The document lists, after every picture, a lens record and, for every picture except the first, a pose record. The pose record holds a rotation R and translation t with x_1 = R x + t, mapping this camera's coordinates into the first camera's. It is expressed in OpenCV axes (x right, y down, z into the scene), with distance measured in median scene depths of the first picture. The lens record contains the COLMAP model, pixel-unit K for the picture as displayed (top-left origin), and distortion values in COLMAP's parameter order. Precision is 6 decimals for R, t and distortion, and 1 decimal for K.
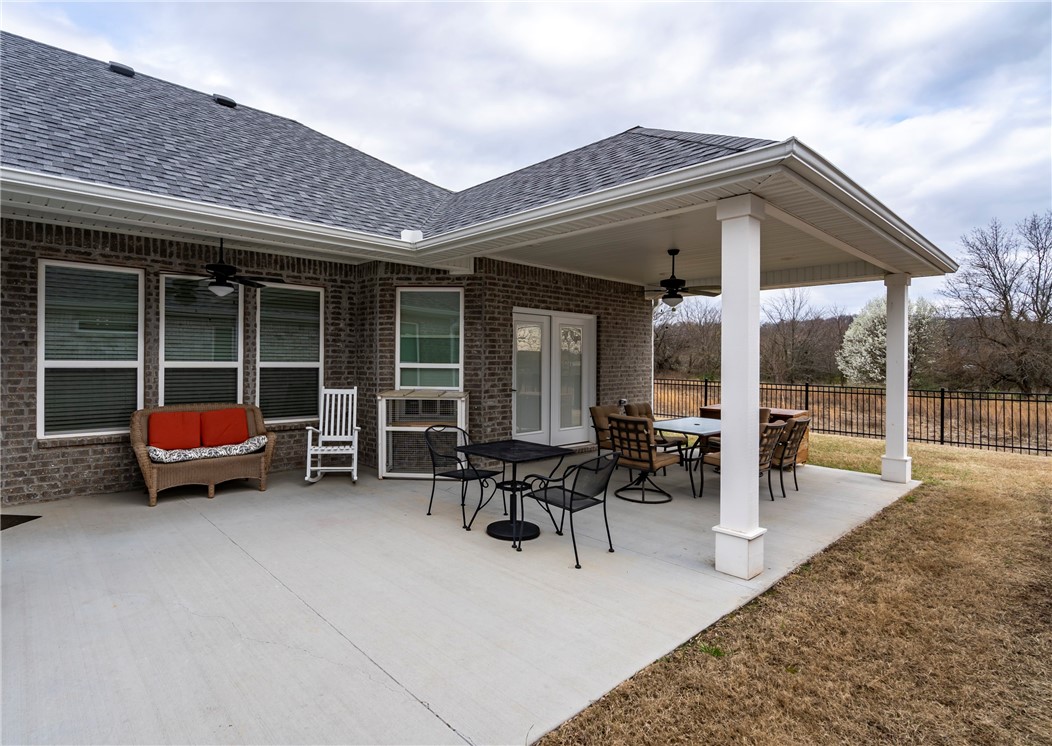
lens RADIAL K [[538.7, 0, 520.4], [0, 538.7, 359.9], [0, 0, 1]] dist [-0.011347, 0.010275]
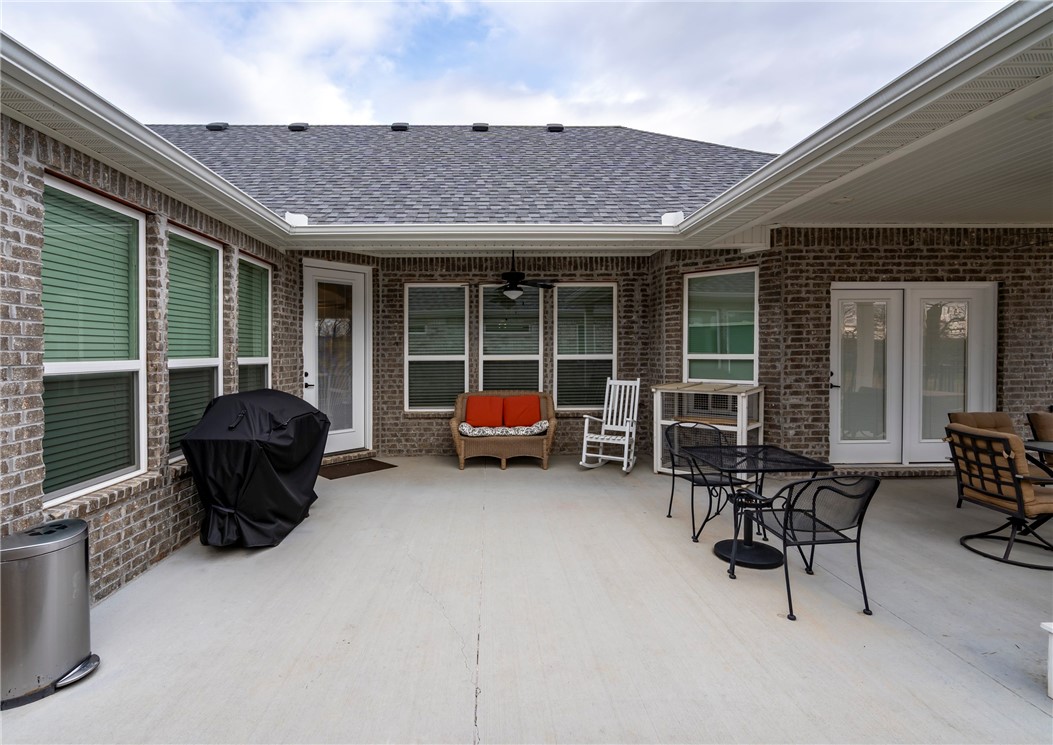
lens RADIAL K [[539.2, 0, 520.9], [0, 539.2, 359.4], [0, 0, 1]] dist [-0.011347, 0.010275]
pose [[0.752242, -0.005581, -0.658863, 0.201276], [0.015277, 0.999843, 0.008973, 0.002215], [0.658709, -0.016815, 0.752210, 0.107830]]
